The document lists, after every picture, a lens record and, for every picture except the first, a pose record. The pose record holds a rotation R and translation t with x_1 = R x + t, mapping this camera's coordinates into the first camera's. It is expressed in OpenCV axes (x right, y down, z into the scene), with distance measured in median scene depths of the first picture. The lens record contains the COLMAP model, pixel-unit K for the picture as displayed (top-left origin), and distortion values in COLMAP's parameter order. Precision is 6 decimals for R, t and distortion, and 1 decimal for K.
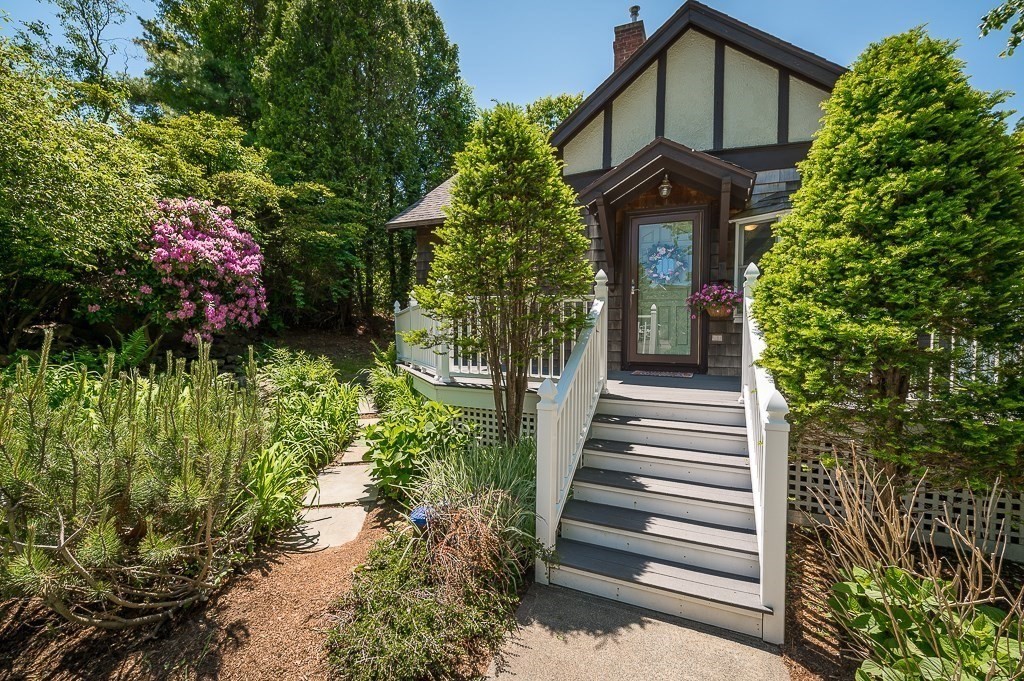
lens RADIAL K [[457.7, 0, 515.3], [0, 457.7, 342.5], [0, 0, 1]] dist [-0.000343, -0.000018]
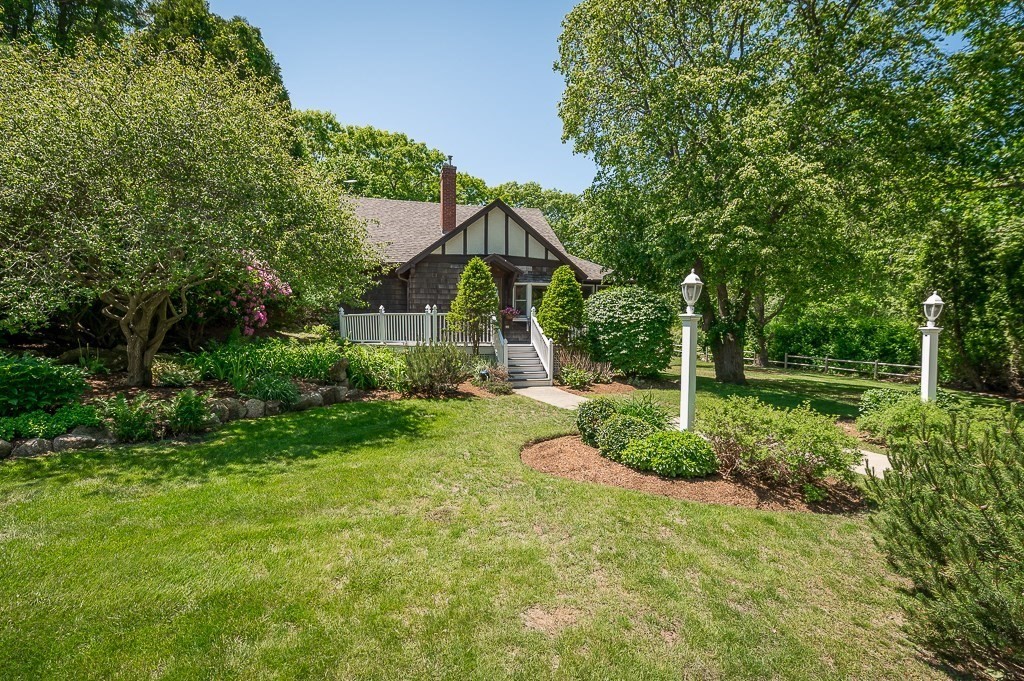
lens RADIAL K [[457.7, 0, 515.3], [0, 457.7, 342.5], [0, 0, 1]] dist [-0.000343, -0.000018]
pose [[0.796270, -0.028116, 0.604288, -2.700809], [0.012513, 0.999471, 0.030015, -0.004232], [-0.604812, -0.016339, 0.796200, -2.719083]]
